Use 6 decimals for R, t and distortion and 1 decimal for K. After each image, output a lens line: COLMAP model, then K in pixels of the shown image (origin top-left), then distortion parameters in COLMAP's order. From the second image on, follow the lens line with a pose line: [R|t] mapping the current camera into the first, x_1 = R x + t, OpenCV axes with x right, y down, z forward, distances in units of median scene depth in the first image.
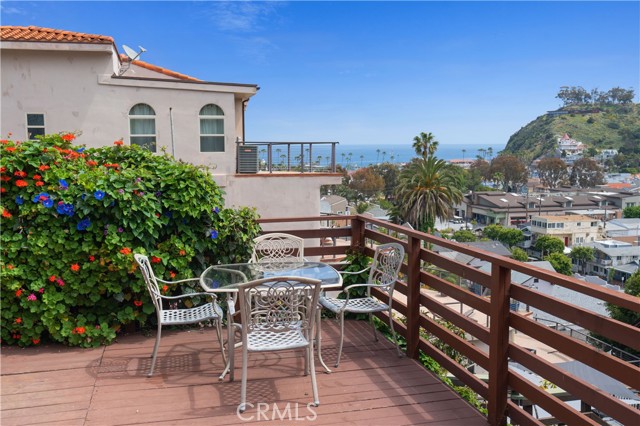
lens RADIAL K [[620.7, 0, 320.0], [0, 620.7, 213.0], [0, 0, 1]] dist [0.037130, -0.015506]
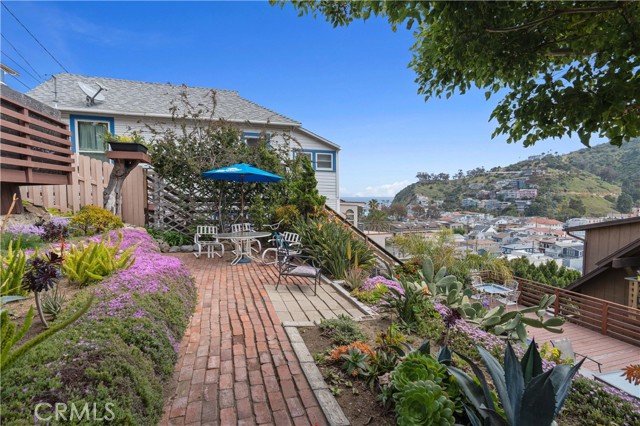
lens RADIAL K [[289.4, 0, 320.7], [0, 289.4, 216.4], [0, 0, 1]] dist [-0.000074, 0.000896]
pose [[0.998845, -0.000125, 0.048051, -0.396184], [0.002153, 0.999109, -0.042155, -0.095173], [-0.048003, 0.042210, 0.997955, -0.315985]]
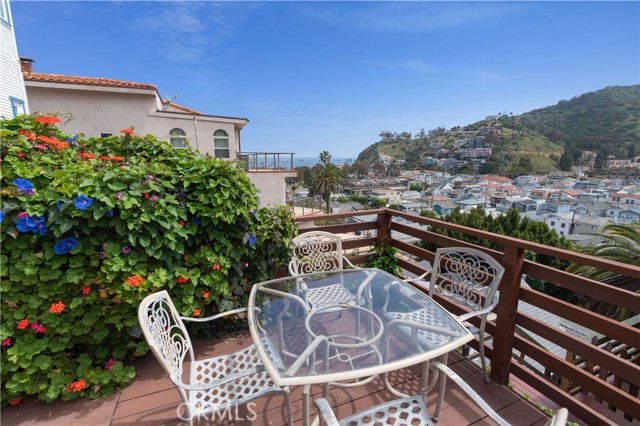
lens RADIAL K [[287.3, 0, 318.7], [0, 287.3, 216.7], [0, 0, 1]] dist [0.001043, 0.000760]
pose [[0.987364, -0.027481, 0.156066, -0.041860], [0.012602, 0.995345, 0.095545, -0.010589], [-0.157965, -0.092371, 0.983115, 0.176243]]
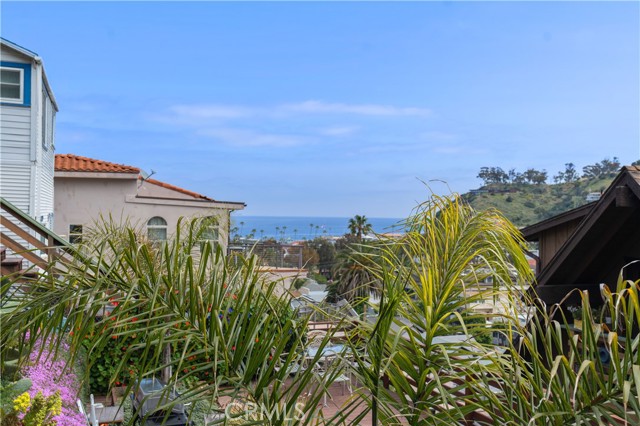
lens RADIAL K [[620.7, 0, 320.0], [0, 620.7, 213.0], [0, 0, 1]] dist [0.037130, -0.015506]
pose [[0.993897, 0.017666, 0.108892, -0.093083], [-0.005035, 0.993330, -0.115200, -0.035699], [-0.110201, 0.113949, 0.987356, -0.349541]]
